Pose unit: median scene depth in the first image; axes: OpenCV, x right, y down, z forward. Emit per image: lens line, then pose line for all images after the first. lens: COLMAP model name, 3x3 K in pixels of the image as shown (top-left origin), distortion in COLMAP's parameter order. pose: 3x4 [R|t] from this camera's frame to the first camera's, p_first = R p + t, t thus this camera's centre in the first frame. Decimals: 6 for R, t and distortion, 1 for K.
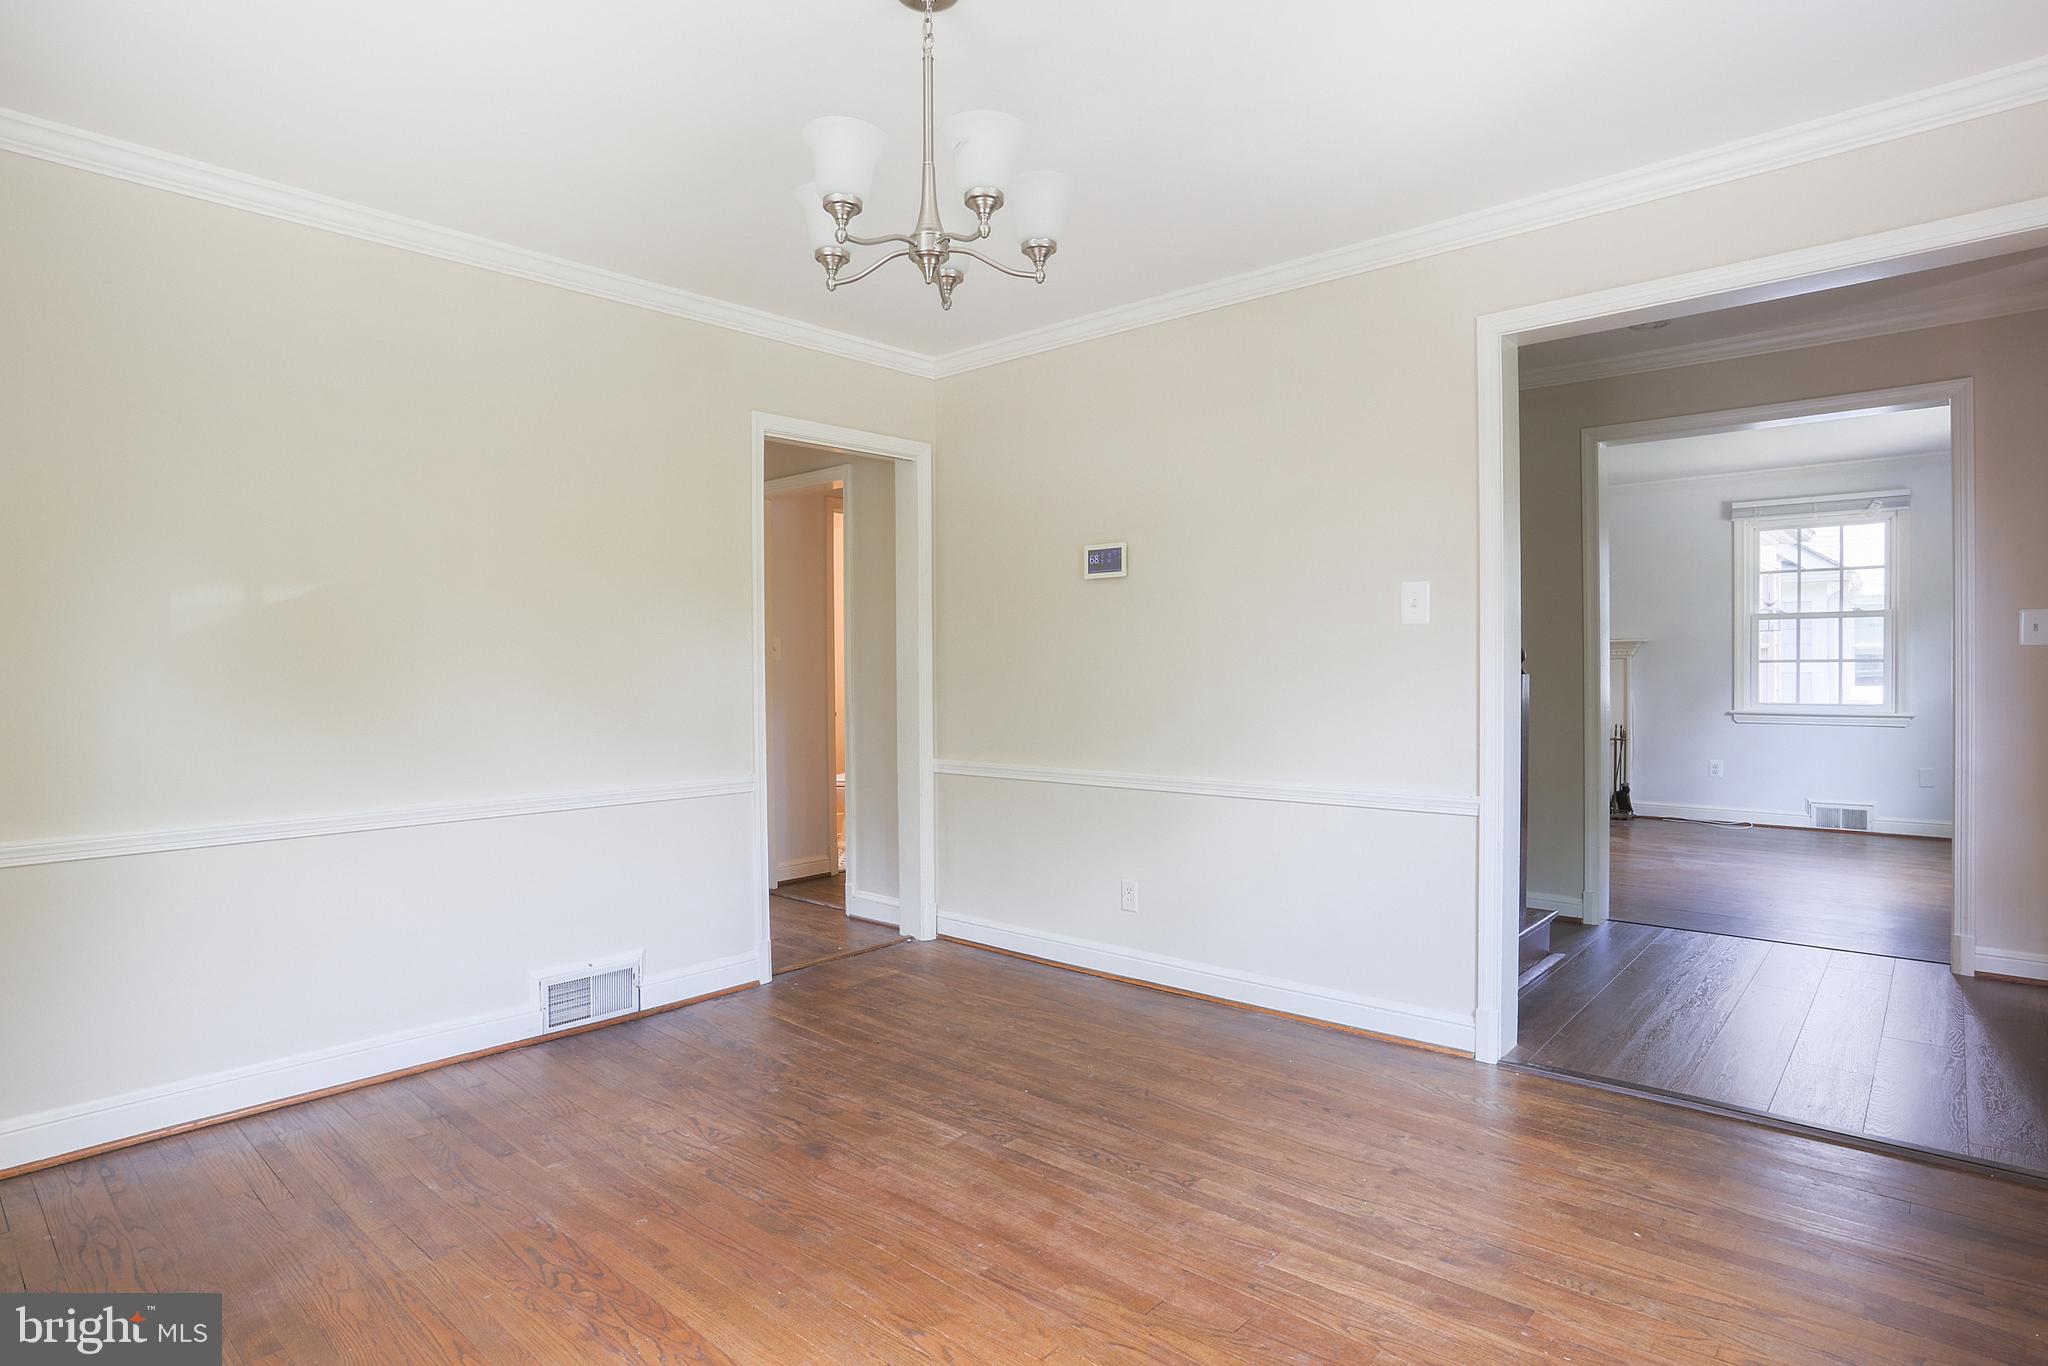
lens RADIAL K [[1078.6, 0, 1017.9], [0, 1078.6, 685.8], [0, 0, 1]] dist [-0.084626, 0.038680]
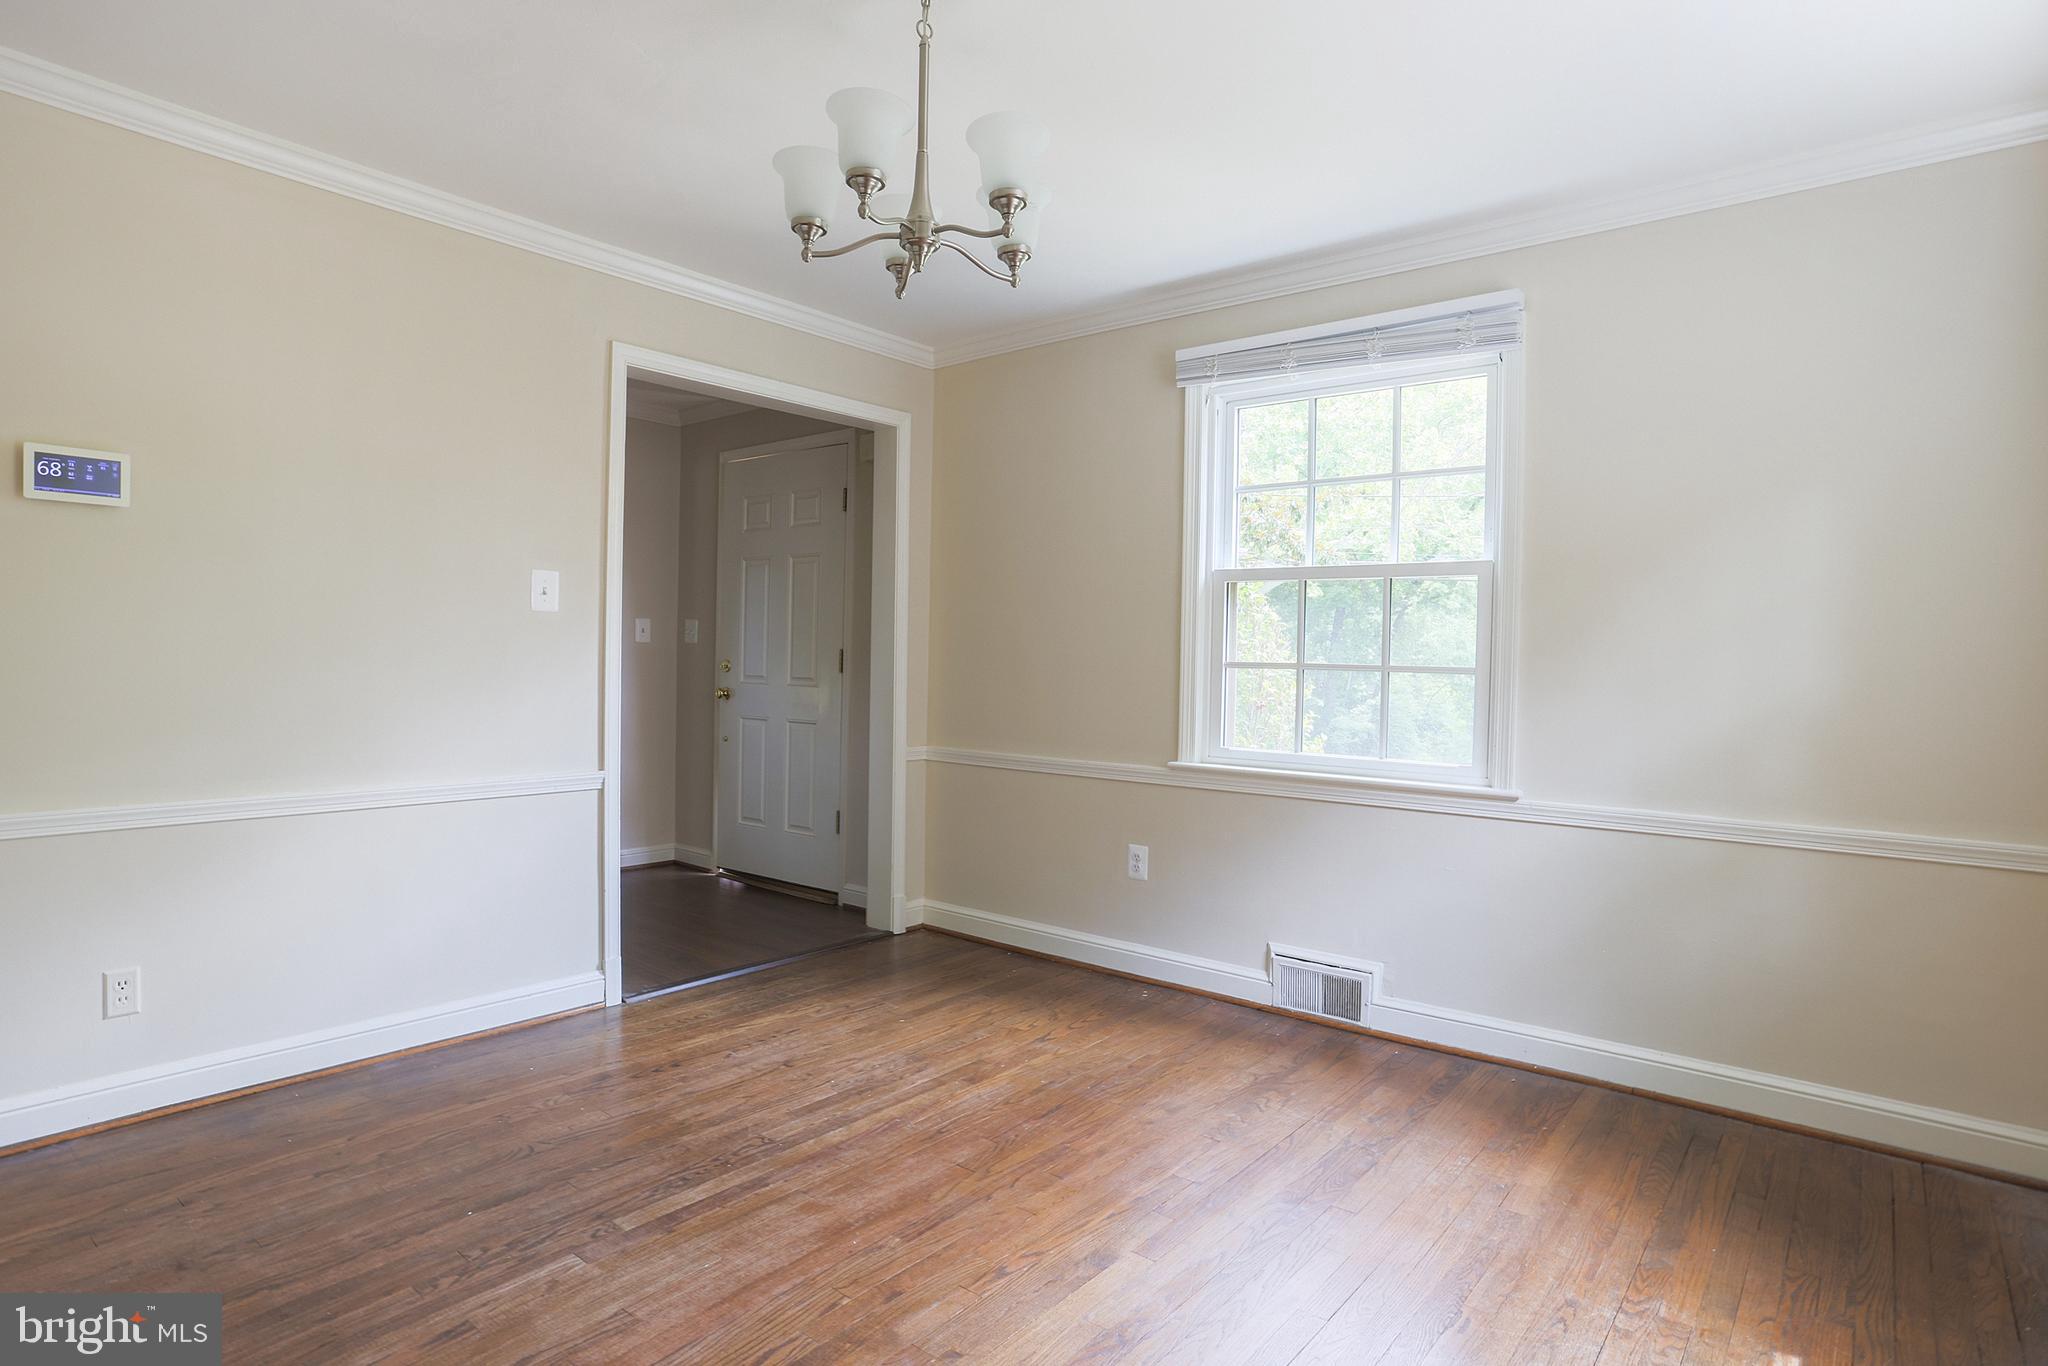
lens RADIAL K [[1078.6, 0, 1017.9], [0, 1078.6, 685.8], [0, 0, 1]] dist [-0.084626, 0.038680]
pose [[-0.039980, -0.017822, 0.999042, -0.801129], [0.000477, 0.999840, 0.017855, -0.005337], [-0.999200, 0.001190, -0.039965, 0.700095]]
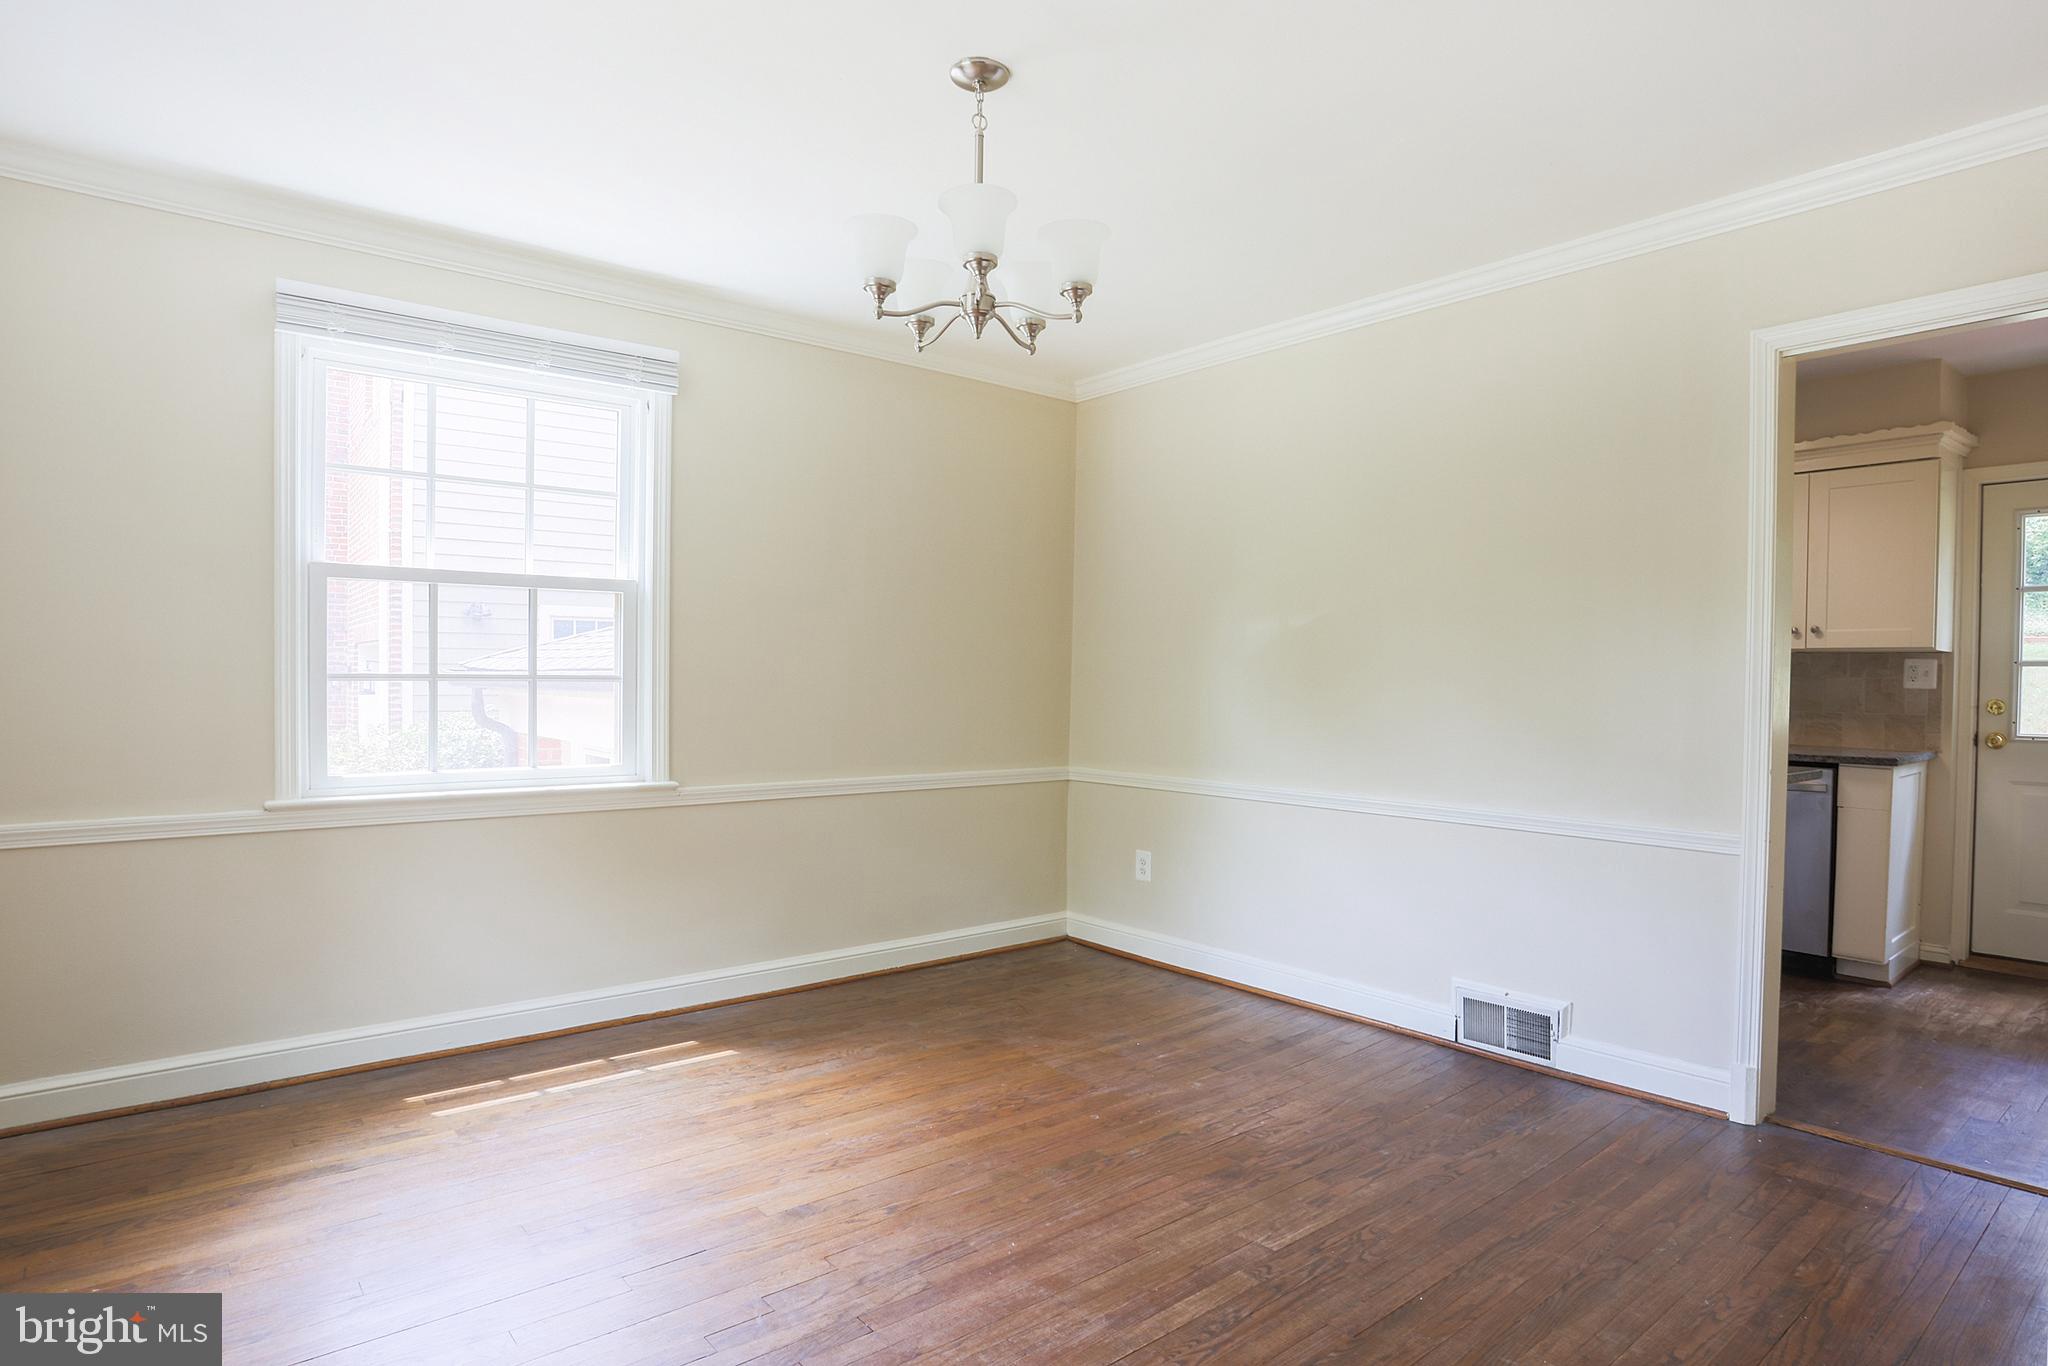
lens RADIAL K [[1120.2, 0, 1072.5], [0, 1120.2, 698.7], [0, 0, 1]] dist [-0.029302, 0.000337]
pose [[-0.113061, 0.024612, -0.993283, 0.803387], [-0.027606, 0.999229, 0.027902, -0.024880], [0.993205, 0.030575, -0.112294, 0.918612]]
